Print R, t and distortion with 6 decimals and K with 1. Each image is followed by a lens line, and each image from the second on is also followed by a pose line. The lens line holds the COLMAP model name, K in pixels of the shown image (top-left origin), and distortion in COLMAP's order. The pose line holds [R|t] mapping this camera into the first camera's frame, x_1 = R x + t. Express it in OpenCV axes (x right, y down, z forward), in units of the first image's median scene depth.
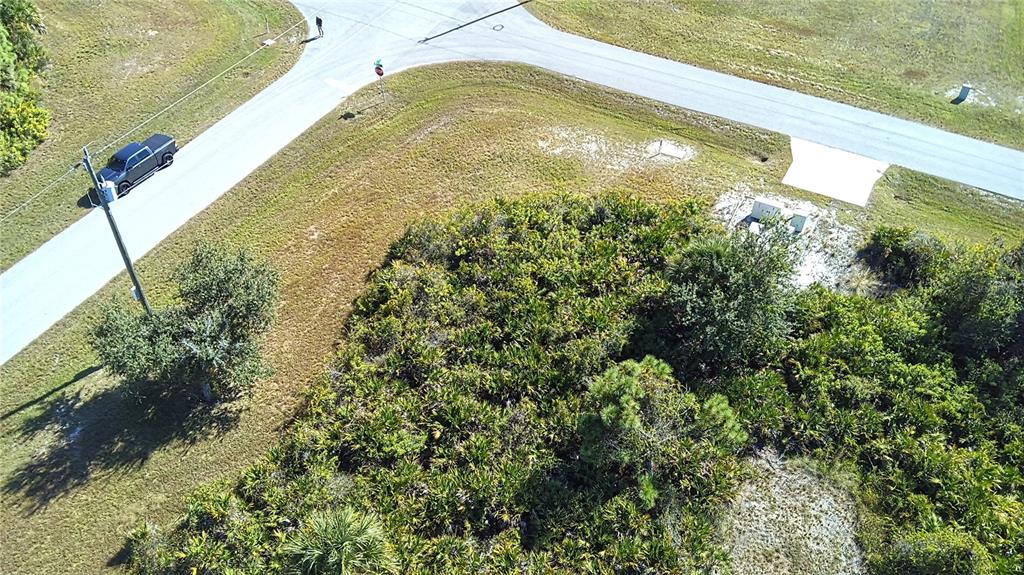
lens RADIAL K [[802.8, 0, 524.3], [0, 802.8, 296.4], [0, 0, 1]] dist [0.100538, -0.177891]
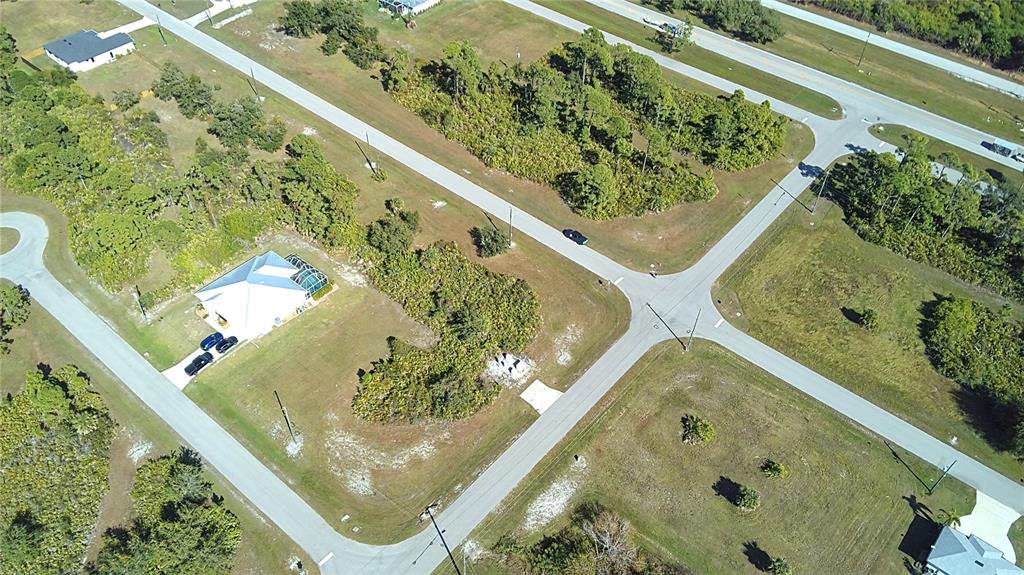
lens RADIAL K [[802.8, 0, 524.3], [0, 802.8, 296.4], [0, 0, 1]] dist [0.100538, -0.177891]
pose [[-0.218878, 0.682416, -0.697425, 2.020852], [-0.710806, 0.378151, 0.593091, -1.827430], [0.668466, 0.625548, 0.402296, -0.367362]]
